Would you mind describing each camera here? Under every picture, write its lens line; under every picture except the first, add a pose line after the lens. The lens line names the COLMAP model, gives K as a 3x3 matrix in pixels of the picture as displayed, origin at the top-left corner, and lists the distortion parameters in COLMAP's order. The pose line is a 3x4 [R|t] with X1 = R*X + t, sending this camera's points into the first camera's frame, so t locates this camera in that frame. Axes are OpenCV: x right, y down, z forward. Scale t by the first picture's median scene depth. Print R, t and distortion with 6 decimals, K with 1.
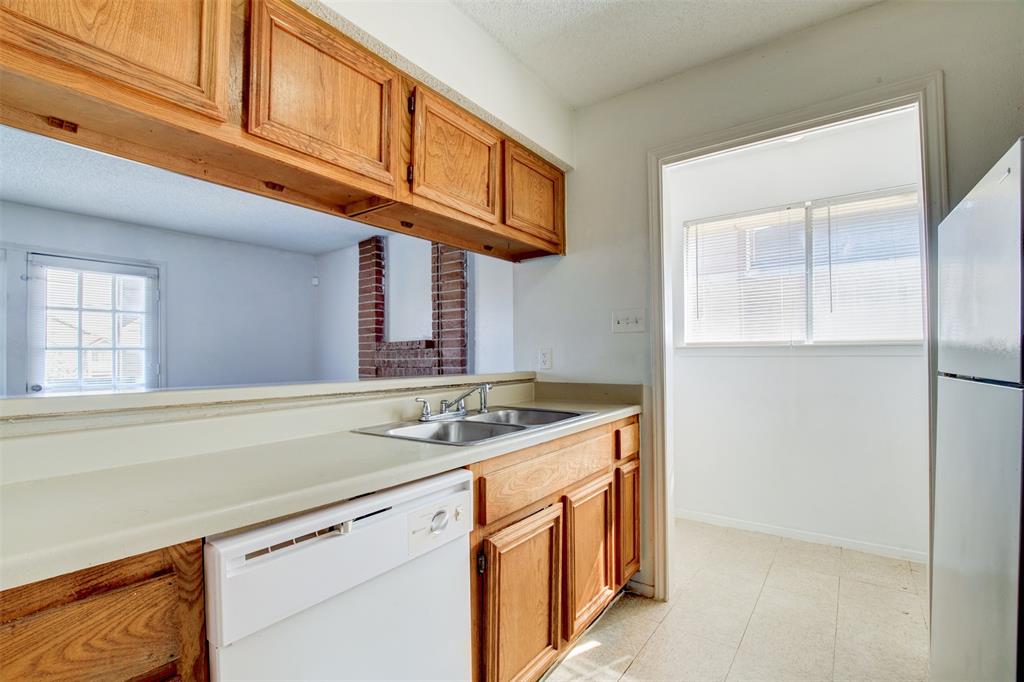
lens RADIAL K [[454.4, 0, 503.7], [0, 454.4, 354.8], [0, 0, 1]] dist [-0.041770, 0.009726]
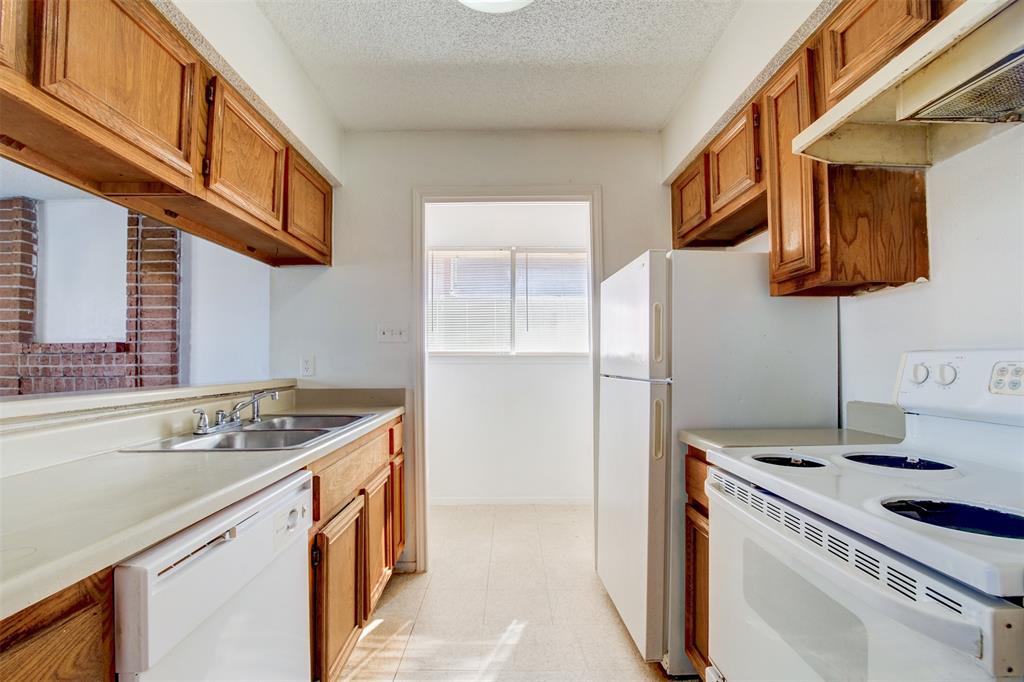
lens RADIAL K [[454.4, 0, 503.7], [0, 454.4, 354.8], [0, 0, 1]] dist [-0.041770, 0.009726]
pose [[0.797307, 0.013301, 0.603427, -0.201870], [-0.004773, 0.999865, -0.015733, -0.002271], [-0.603555, 0.009664, 0.797263, -0.075266]]
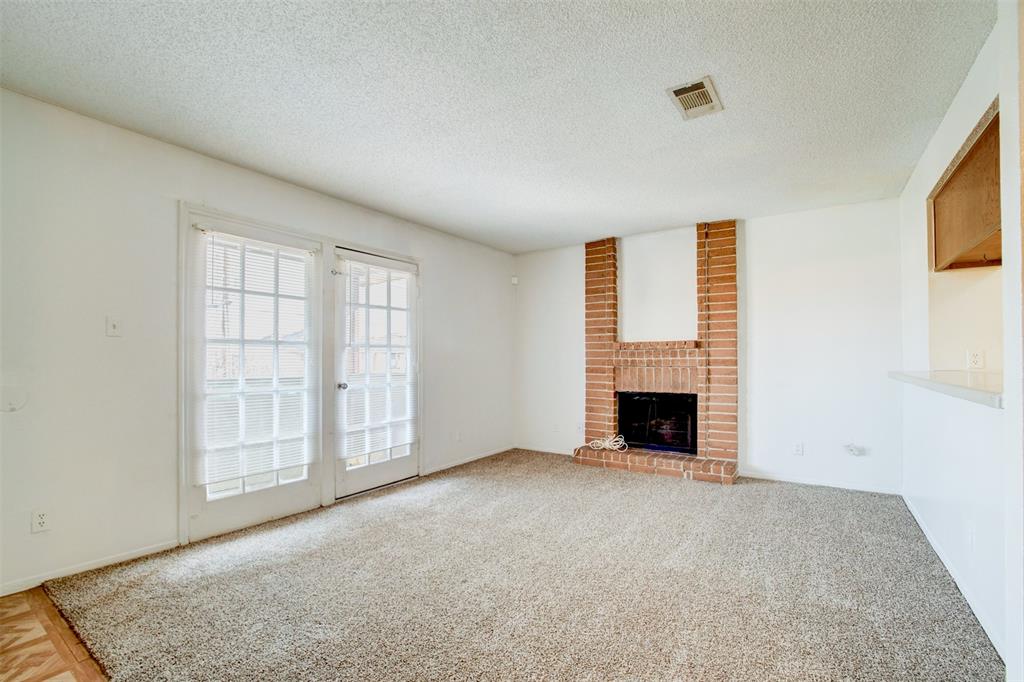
lens RADIAL K [[454.4, 0, 503.7], [0, 454.4, 354.8], [0, 0, 1]] dist [-0.041770, 0.009726]
pose [[0.999110, 0.007148, 0.041569, -1.339357], [-0.007129, 0.999974, -0.000587, 0.008564], [-0.041572, 0.000290, 0.999135, -0.020390]]
